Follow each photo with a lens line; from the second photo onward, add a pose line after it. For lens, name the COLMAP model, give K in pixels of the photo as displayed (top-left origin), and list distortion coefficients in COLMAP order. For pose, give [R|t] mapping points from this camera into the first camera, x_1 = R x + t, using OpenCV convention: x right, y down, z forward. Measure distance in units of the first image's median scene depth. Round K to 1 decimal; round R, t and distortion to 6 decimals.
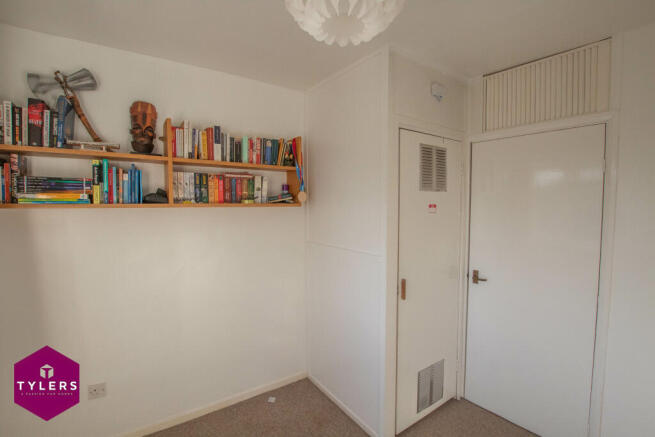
lens RADIAL K [[311.5, 0, 327.5], [0, 311.5, 218.5], [0, 0, 1]] dist [-0.028227, -0.000072]
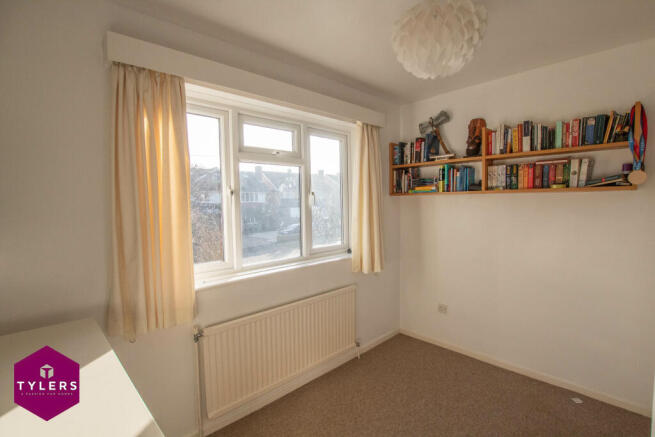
lens RADIAL K [[311.5, 0, 327.5], [0, 311.5, 218.5], [0, 0, 1]] dist [-0.028227, -0.000072]
pose [[0.133719, 0.048628, -0.989826, 0.664243], [-0.035987, 0.998375, 0.044186, 0.033911], [0.990366, 0.029713, 0.135252, 0.136189]]
